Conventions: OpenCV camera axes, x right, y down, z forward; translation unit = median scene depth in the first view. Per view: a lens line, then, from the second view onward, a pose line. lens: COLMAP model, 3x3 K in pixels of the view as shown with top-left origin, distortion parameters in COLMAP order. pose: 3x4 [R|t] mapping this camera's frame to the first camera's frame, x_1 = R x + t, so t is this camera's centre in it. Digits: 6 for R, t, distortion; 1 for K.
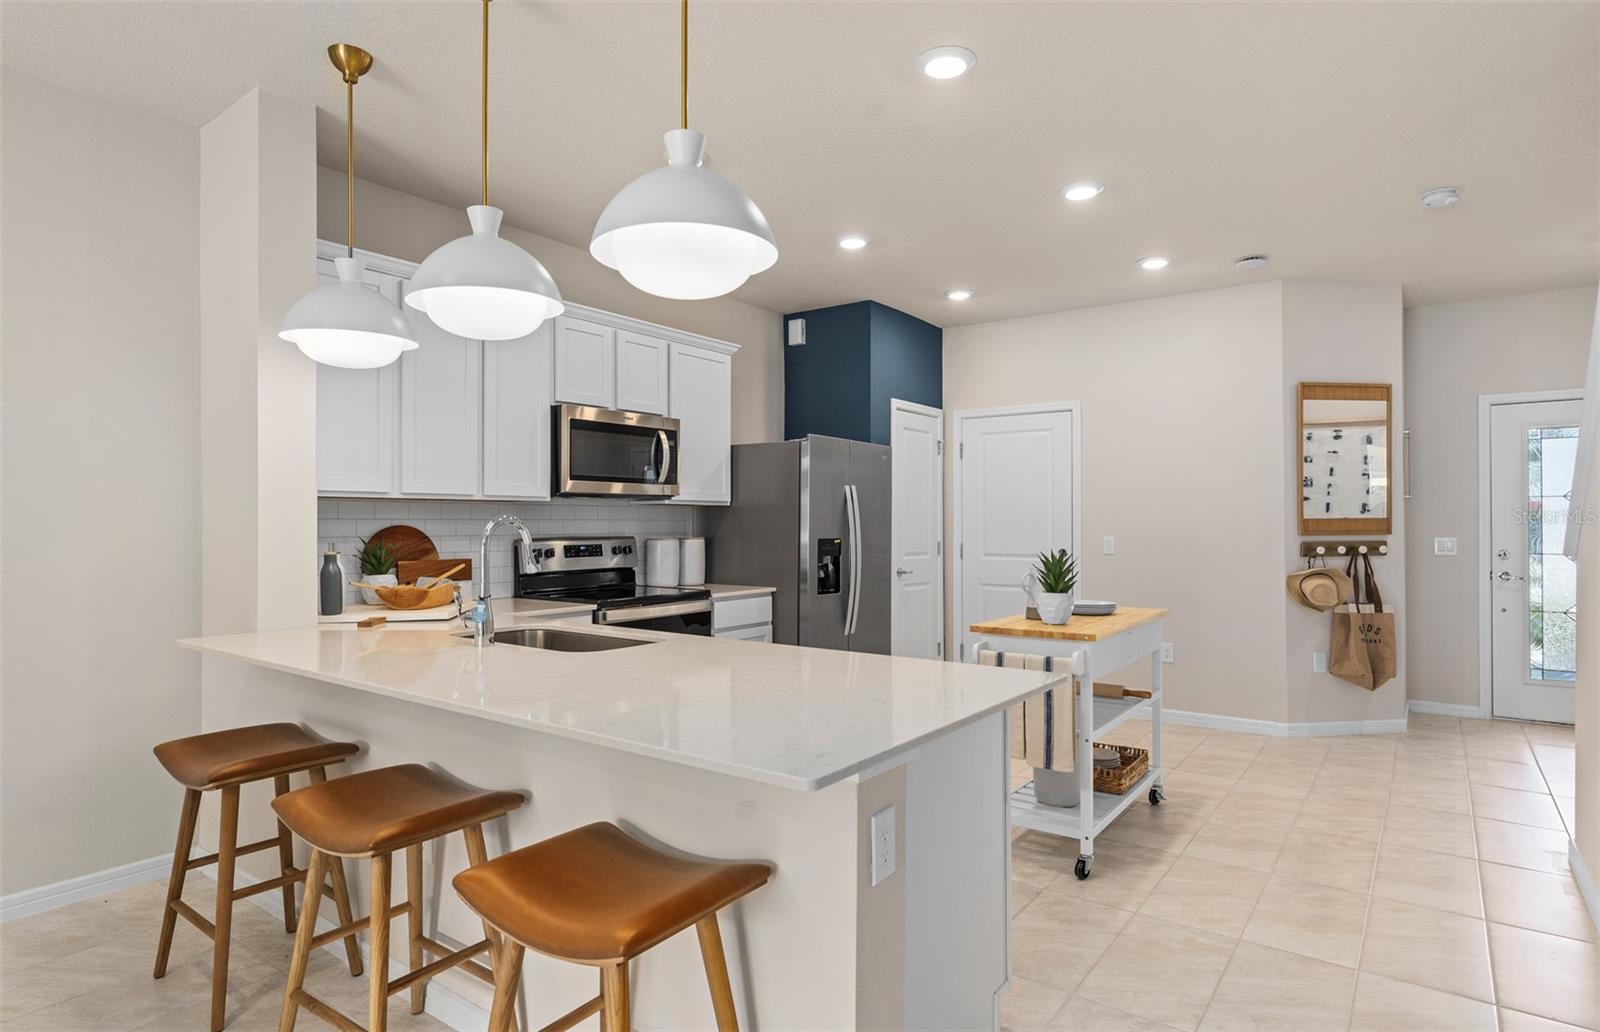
lens RADIAL K [[868.9, 0, 800.0], [0, 868.9, 516.0], [0, 0, 1]] dist [0.003385, 0.000409]
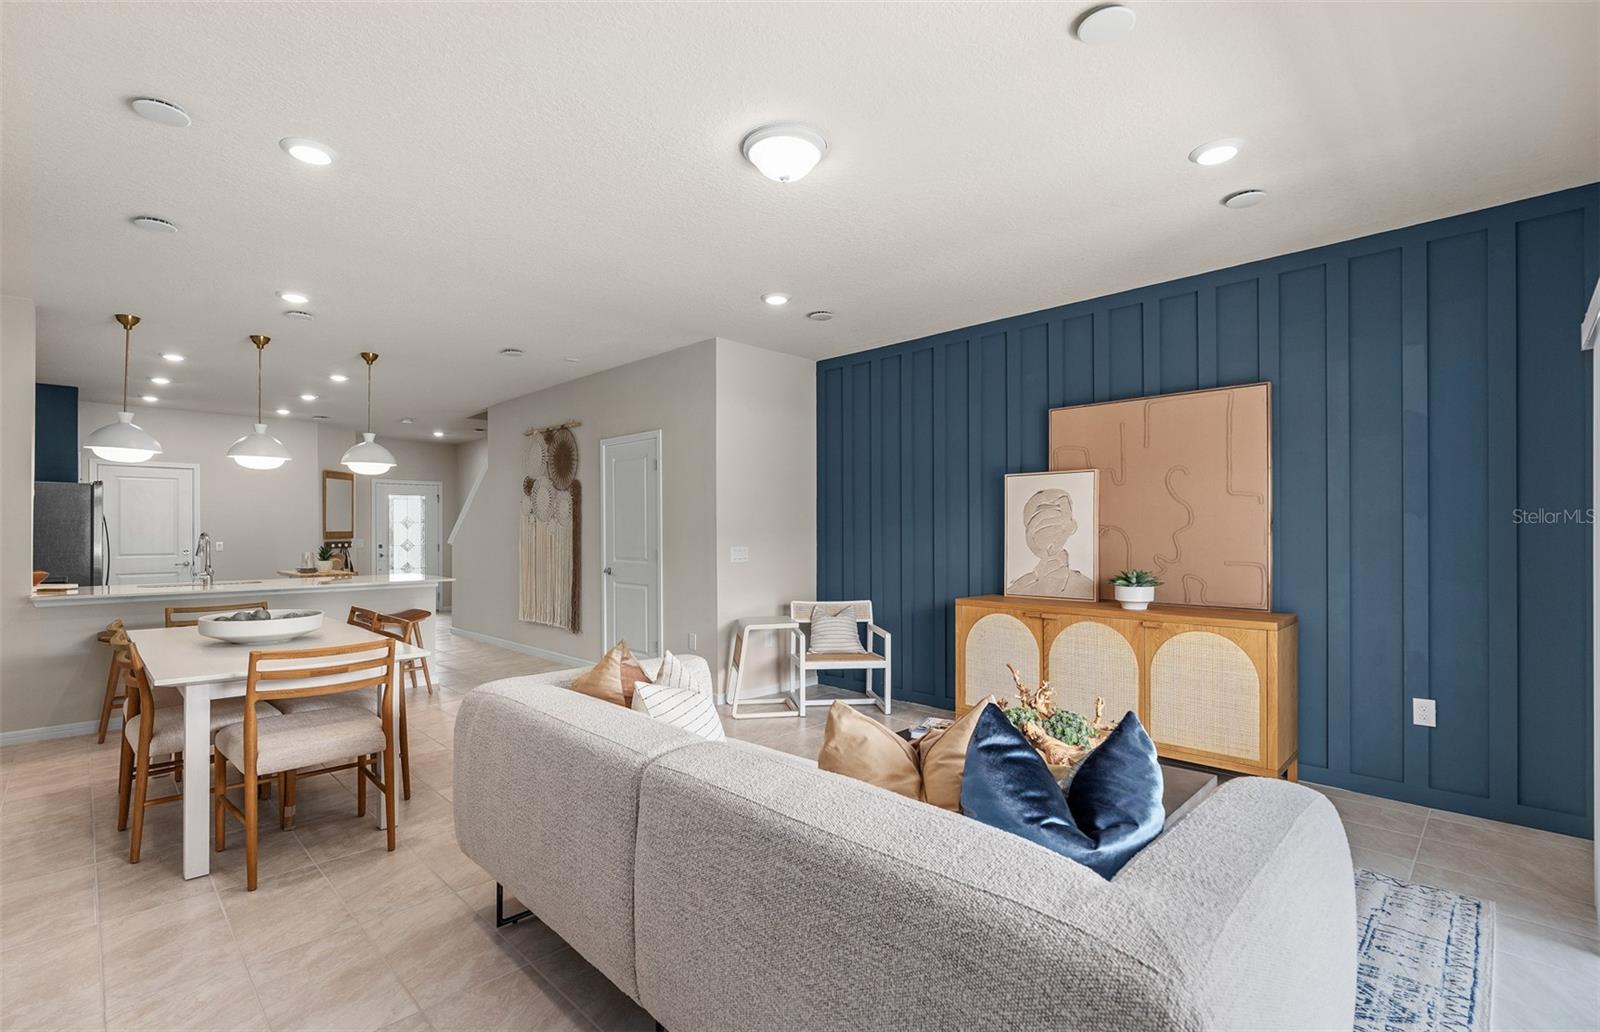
lens RADIAL K [[737.2, 0, 808.6], [0, 737.2, 531.3], [0, 0, 1]] dist [-0.013630, 0.007111]
pose [[0.144215, -0.003682, 0.989539, -1.093348], [-0.003408, 0.999985, 0.004217, -0.009725], [-0.989540, -0.003981, 0.144201, -0.486363]]
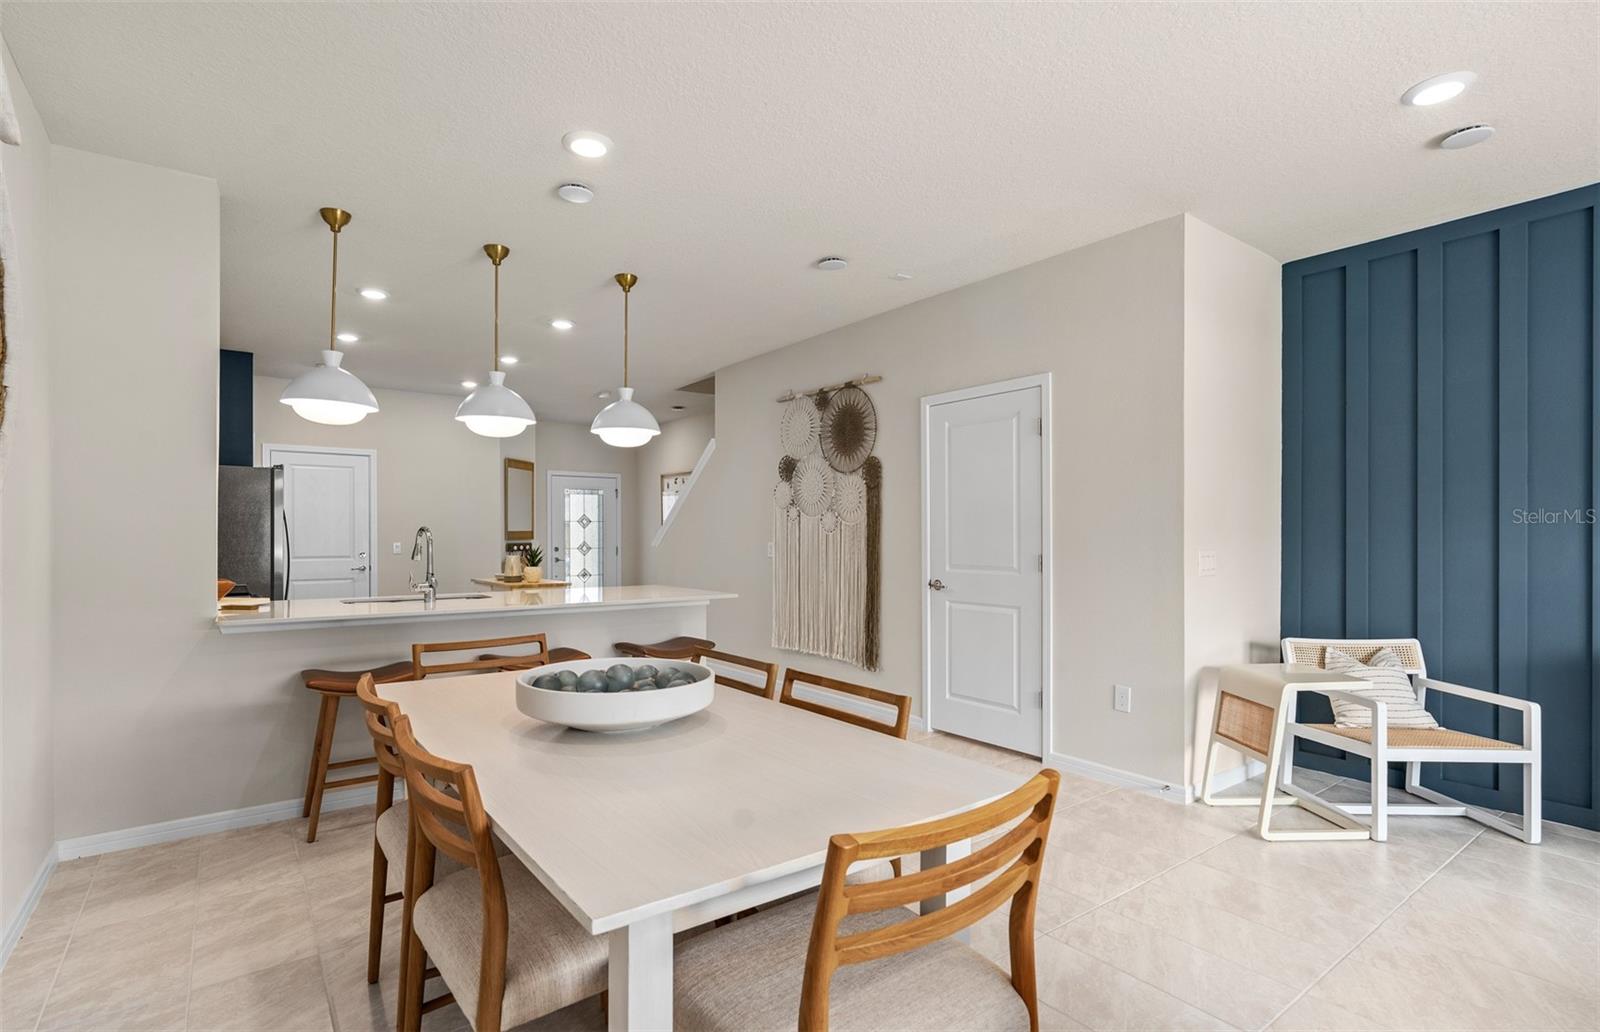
lens RADIAL K [[776.1, 0, 800.6], [0, 776.1, 538.6], [0, 0, 1]] dist [-0.002988, 0.000536]
pose [[0.286852, -0.005295, 0.957960, -0.825342], [-0.005057, 0.999962, 0.007042, 0.004102], [-0.957962, -0.006864, 0.286814, -0.071284]]
